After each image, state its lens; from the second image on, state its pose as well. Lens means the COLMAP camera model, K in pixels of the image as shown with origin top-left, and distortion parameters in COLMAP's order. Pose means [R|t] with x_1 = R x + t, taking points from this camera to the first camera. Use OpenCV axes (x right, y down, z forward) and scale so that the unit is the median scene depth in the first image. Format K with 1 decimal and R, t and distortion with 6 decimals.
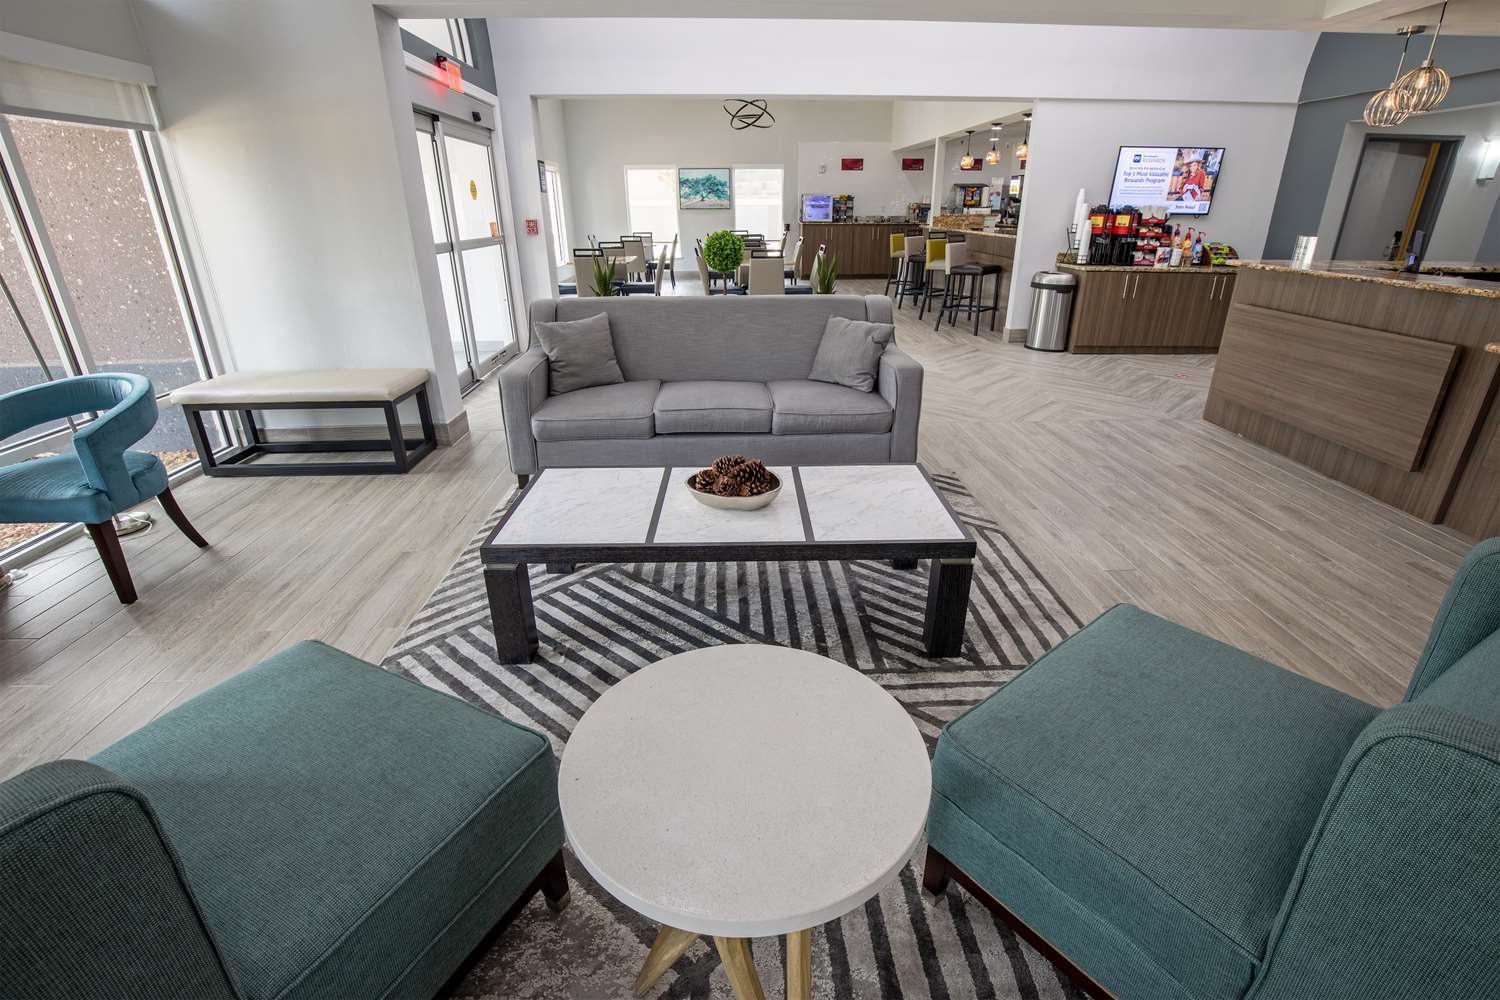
lens RADIAL K [[685.9, 0, 757.9], [0, 685.9, 496.7], [0, 0, 1]] dist [-0.031231, 0.000887]
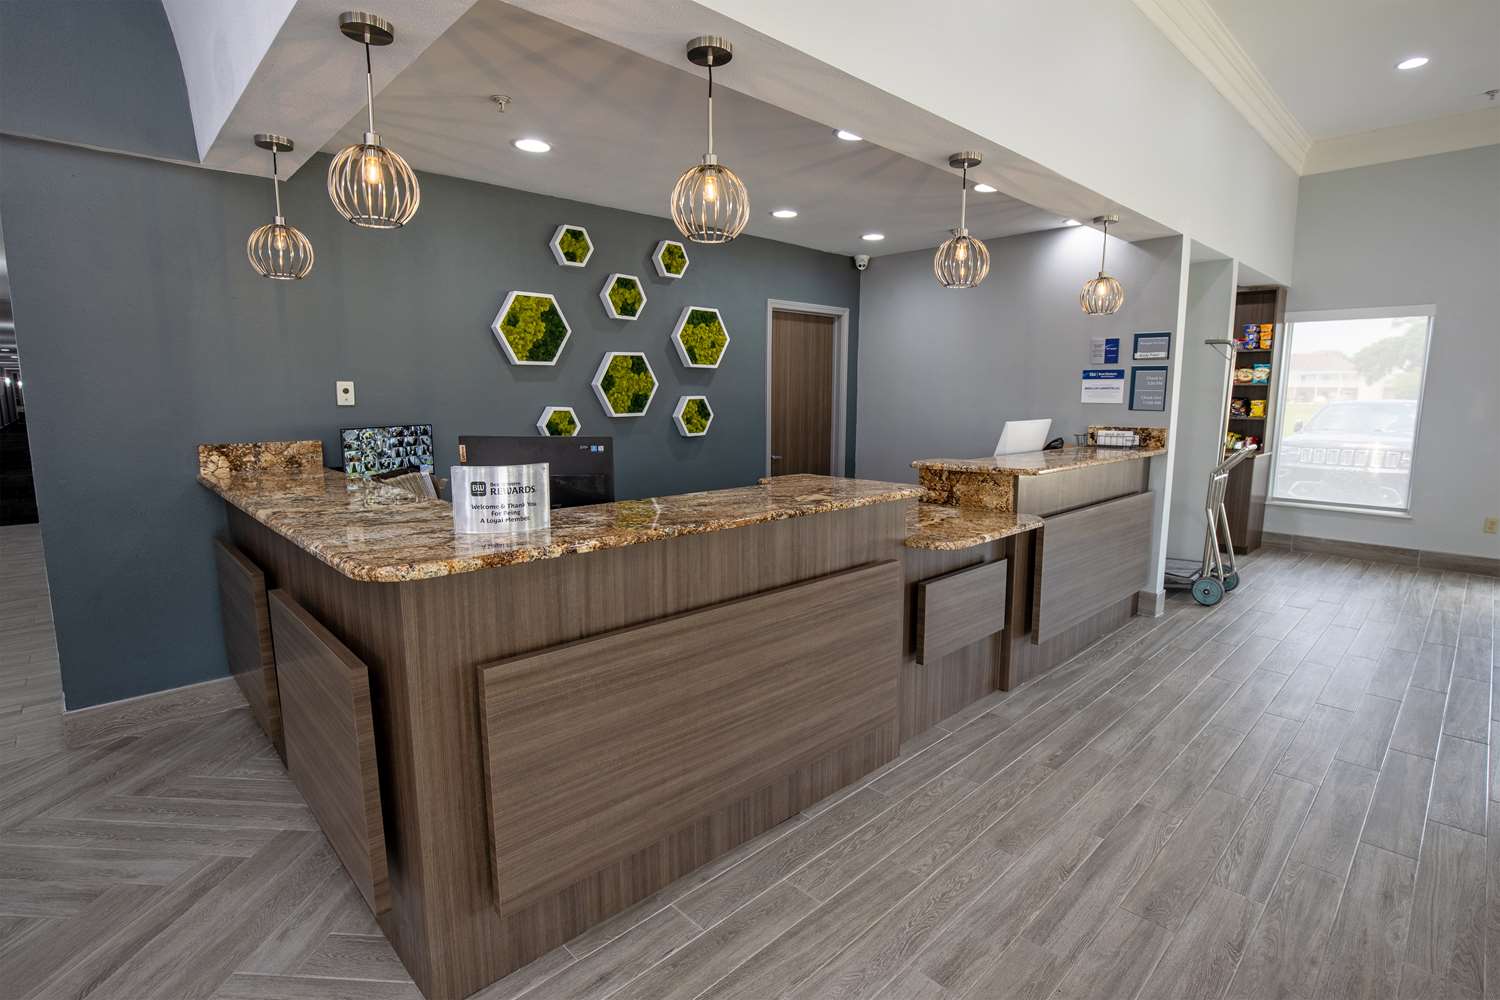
lens RADIAL K [[728.8, 0, 759.2], [0, 728.8, 494.2], [0, 0, 1]] dist [-0.030606, 0.002840]
pose [[-0.666099, -0.097903, 0.739410, 0.109133], [0.293269, 0.877122, 0.380329, -0.139874], [-0.685788, 0.470183, -0.555539, 0.322715]]
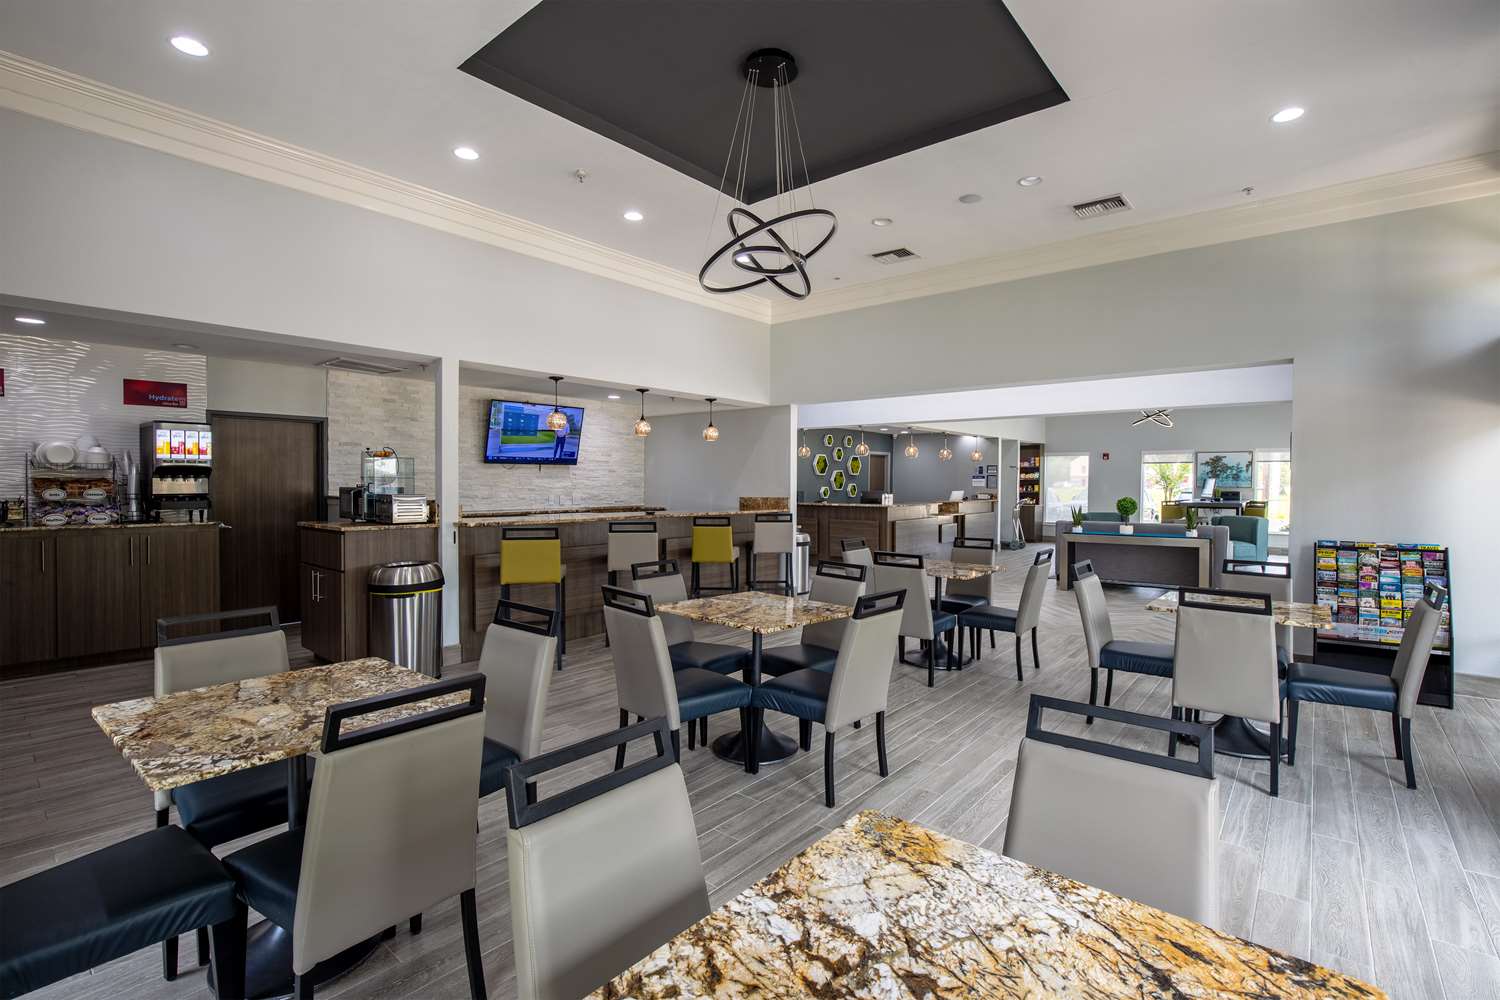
lens RADIAL K [[685.9, 0, 763.1], [0, 685.9, 491.5], [0, 0, 1]] dist [-0.031231, 0.000887]
pose [[-0.748659, -0.007342, 0.662914, -0.172928], [0.259443, 0.916943, 0.303157, -0.381938], [-0.610081, 0.398950, -0.684573, 0.891421]]
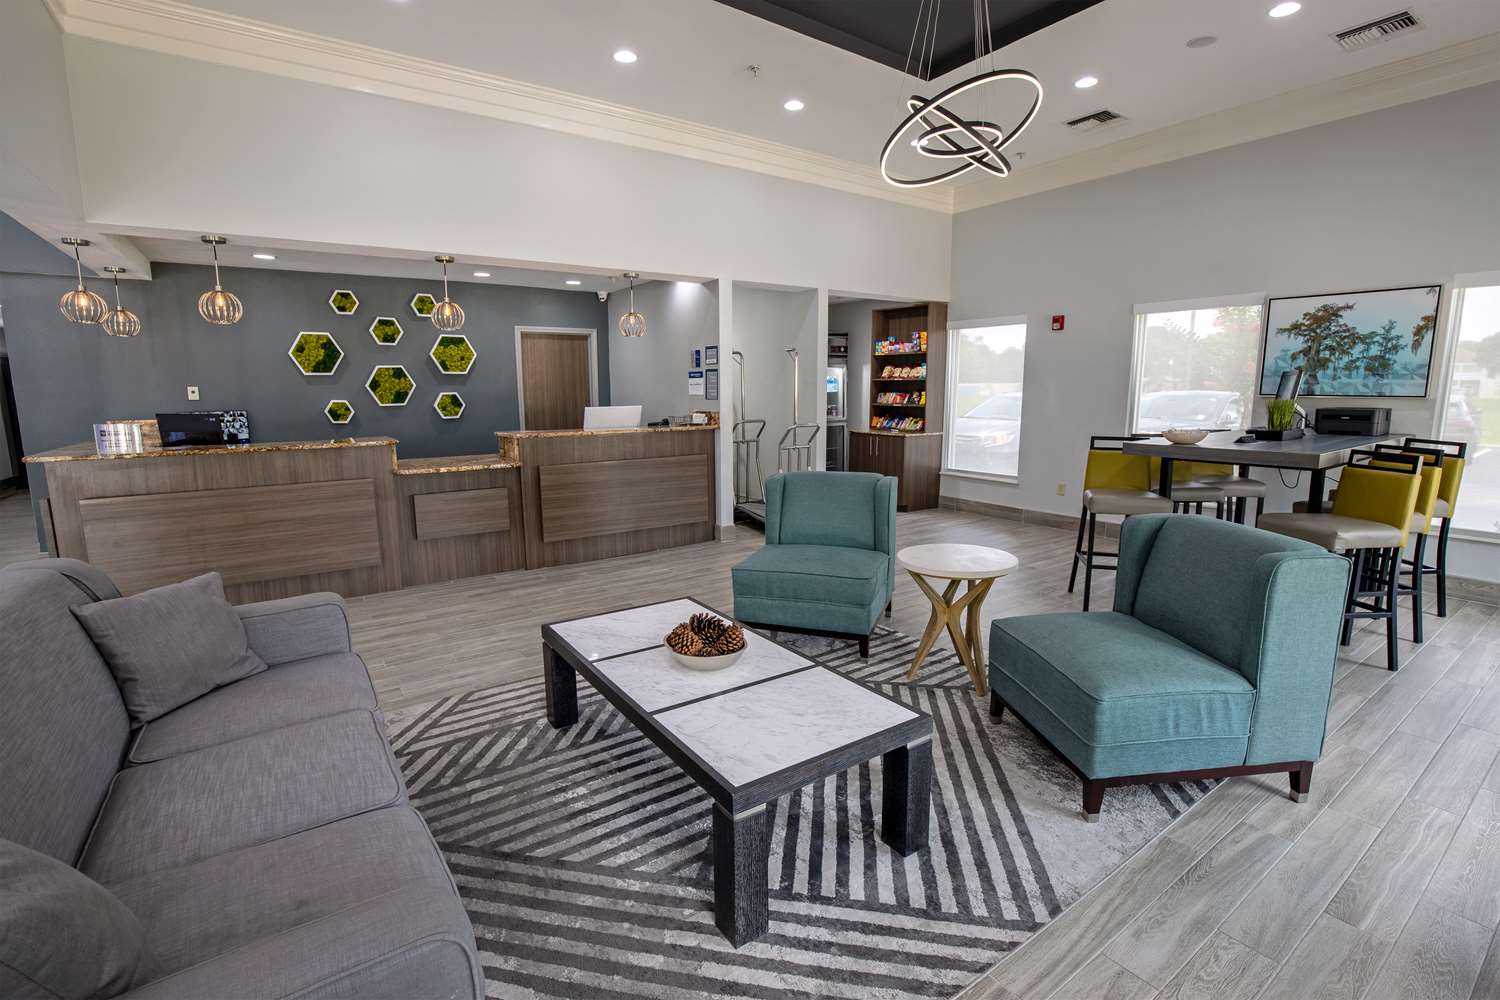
lens RADIAL K [[685.9, 0, 755.4], [0, 685.9, 489.6], [0, 0, 1]] dist [-0.031231, 0.000887]
pose [[-0.544563, -0.113836, 0.830959, -0.149191], [0.334726, 0.878929, 0.339768, -0.090771], [-0.769031, 0.463169, -0.440528, 0.211484]]
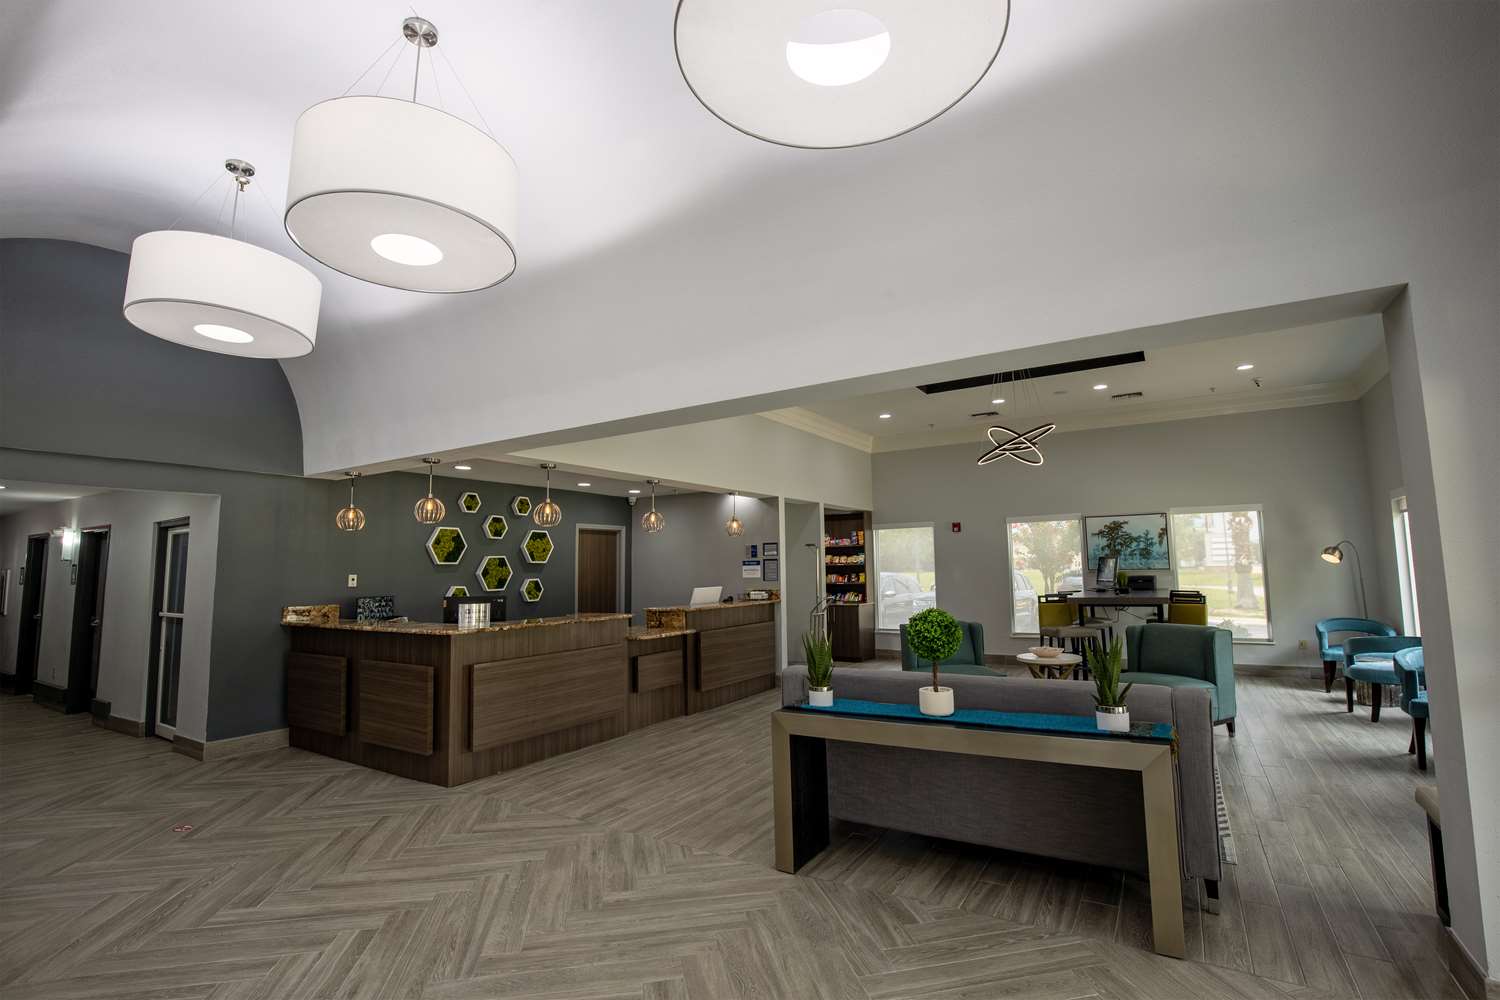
lens RADIAL K [[685.9, 0, 757.9], [0, 685.9, 489.8], [0, 0, 1]] dist [-0.031231, 0.000887]
pose [[-0.829784, 0.086070, 0.551408, -0.092606], [0.239467, 0.947368, 0.212485, -0.206526], [-0.504098, 0.308361, -0.806721, 0.476008]]
